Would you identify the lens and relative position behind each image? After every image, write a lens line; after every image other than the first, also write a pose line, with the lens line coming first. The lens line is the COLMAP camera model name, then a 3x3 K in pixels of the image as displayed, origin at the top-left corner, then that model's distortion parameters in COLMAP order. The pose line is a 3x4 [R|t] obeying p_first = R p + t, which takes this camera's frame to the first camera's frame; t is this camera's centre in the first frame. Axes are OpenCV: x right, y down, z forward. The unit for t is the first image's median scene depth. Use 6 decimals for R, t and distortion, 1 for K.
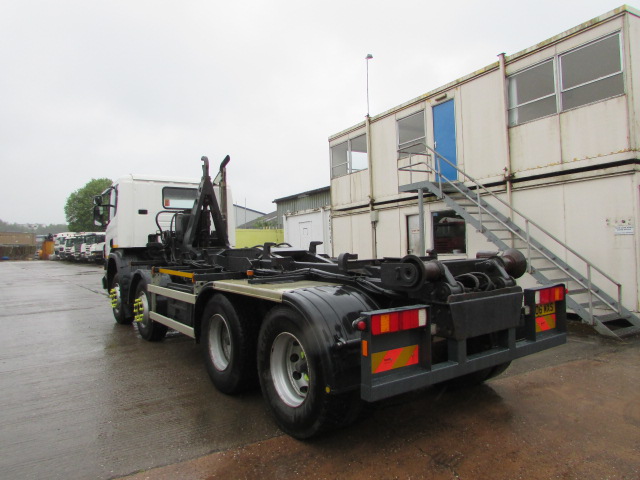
lens RADIAL K [[449.3, 0, 308.8], [0, 449.3, 236.5], [0, 0, 1]] dist [-0.040543, 0.006724]
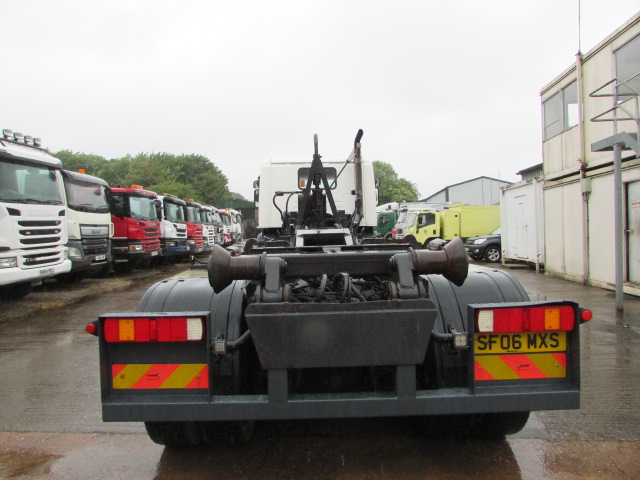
lens RADIAL K [[449.3, 0, 308.8], [0, 449.3, 236.5], [0, 0, 1]] dist [-0.040543, 0.006724]
pose [[0.823580, 0.012259, -0.567068, 0.201641], [0.015971, 0.998869, 0.044789, -0.000525], [0.566975, -0.045944, 0.822453, 0.123004]]
